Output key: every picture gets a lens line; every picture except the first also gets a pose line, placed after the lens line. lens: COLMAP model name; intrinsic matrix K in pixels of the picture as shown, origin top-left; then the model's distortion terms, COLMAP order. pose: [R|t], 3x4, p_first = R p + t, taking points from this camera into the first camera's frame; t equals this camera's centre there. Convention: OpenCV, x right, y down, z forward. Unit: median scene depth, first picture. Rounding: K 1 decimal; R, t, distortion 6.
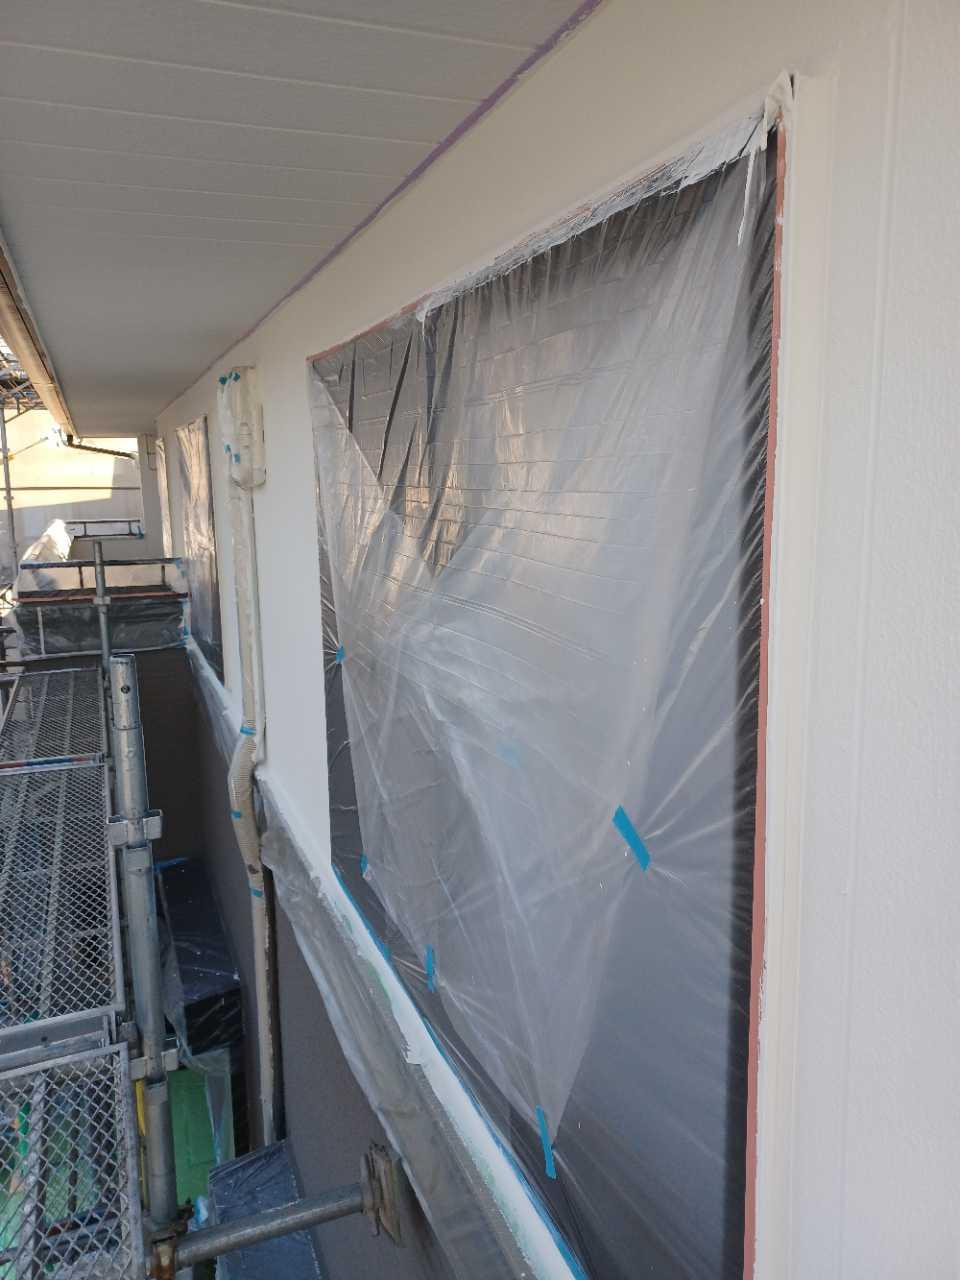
lens RADIAL K [[928.0, 0, 483.5], [0, 928.0, 638.6], [0, 0, 1]] dist [0.027758, 0.002524]
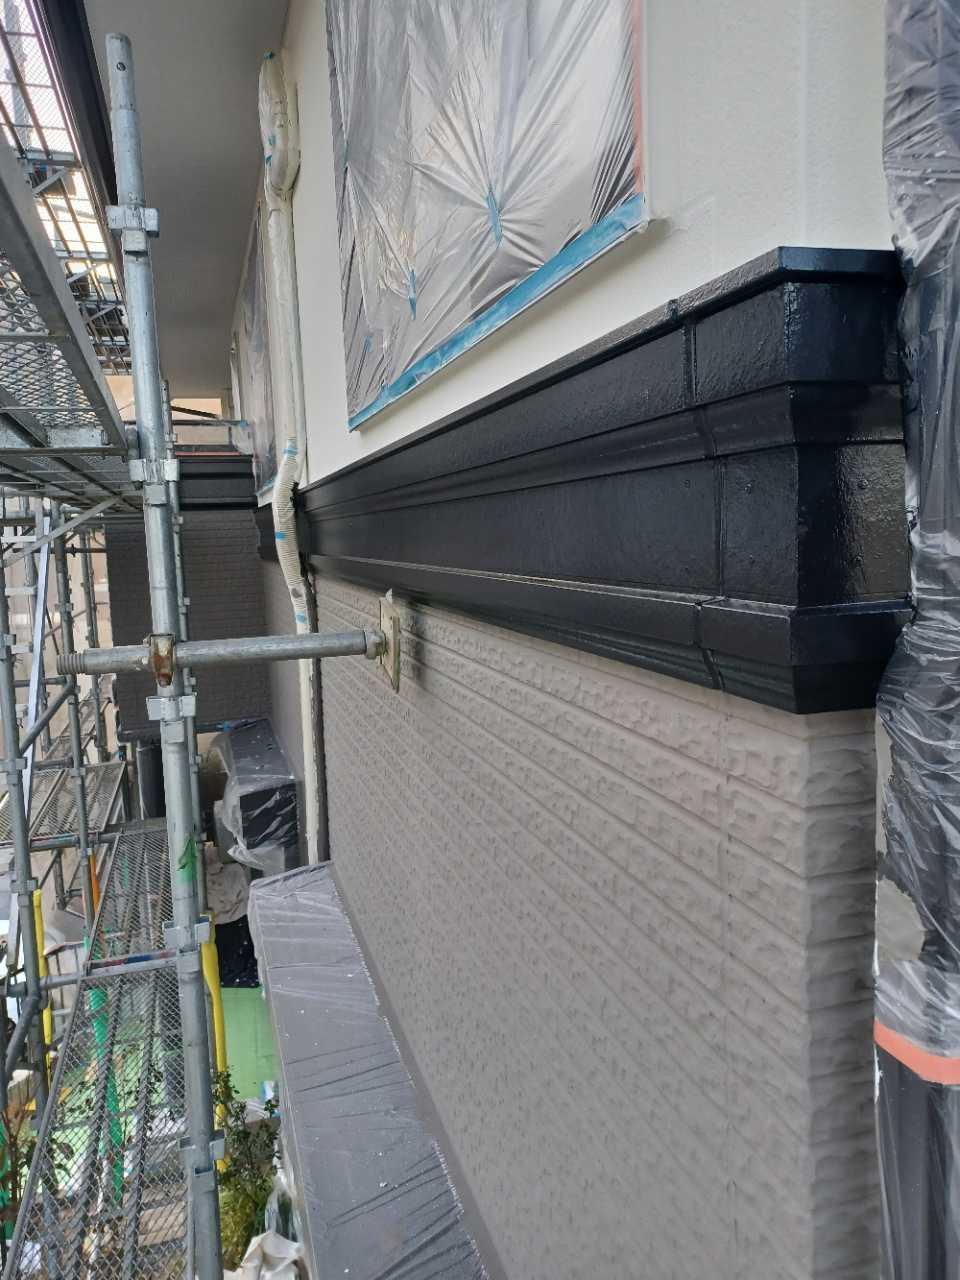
lens RADIAL K [[928.0, 0, 480.3], [0, 928.0, 642.5], [0, 0, 1]] dist [0.027758, 0.002524]
pose [[0.995081, -0.014537, -0.097995, 0.046734], [0.008563, 0.998095, -0.061104, 0.353250], [0.098696, 0.059964, 0.993309, 0.023843]]
